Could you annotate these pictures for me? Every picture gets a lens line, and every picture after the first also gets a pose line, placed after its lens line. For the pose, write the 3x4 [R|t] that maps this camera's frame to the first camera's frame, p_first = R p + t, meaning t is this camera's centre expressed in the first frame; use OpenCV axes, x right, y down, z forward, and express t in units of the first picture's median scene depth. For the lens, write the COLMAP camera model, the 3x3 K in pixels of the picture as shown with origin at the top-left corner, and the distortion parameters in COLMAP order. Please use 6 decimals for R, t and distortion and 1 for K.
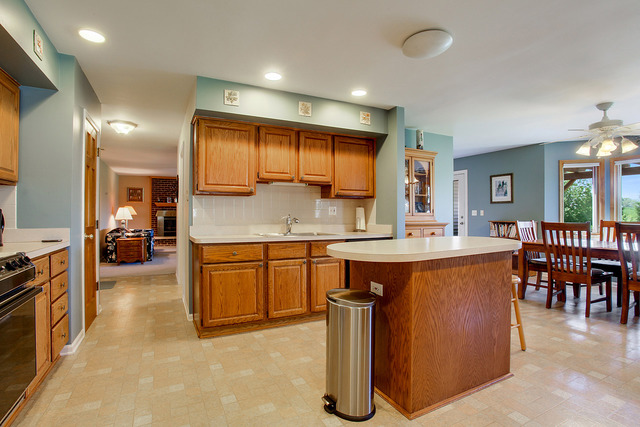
lens RADIAL K [[314.4, 0, 321.1], [0, 314.4, 216.2], [0, 0, 1]] dist [-0.019767, 0.000599]
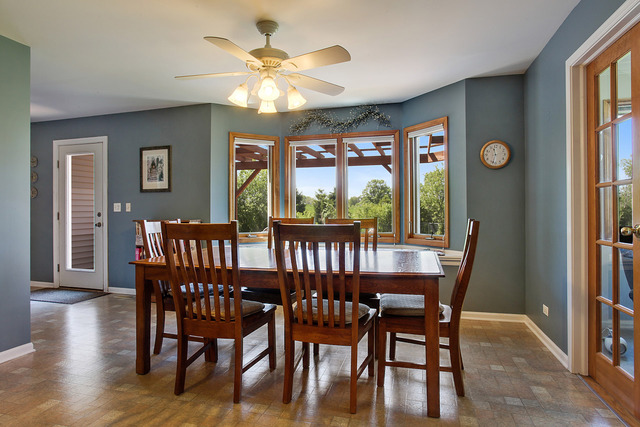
lens RADIAL K [[339.3, 0, 319.7], [0, 339.3, 209.6], [0, 0, 1]] dist [-0.007477, -0.000524]
pose [[0.684313, 0.004099, 0.729177, 0.297378], [0.007538, 0.999891, -0.012695, 0.005727], [-0.729149, 0.014184, 0.684208, 0.278875]]
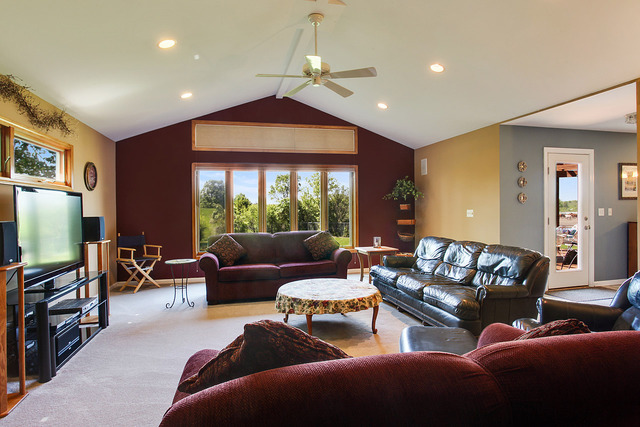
lens RADIAL K [[357.0, 0, 321.1], [0, 357.0, 214.5], [0, 0, 1]] dist [-0.004861, -0.000971]
pose [[0.209331, -0.010665, 0.977787, -0.460486], [0.017667, 0.999819, 0.007123, -0.023223], [-0.977685, 0.015783, 0.209481, 1.548064]]
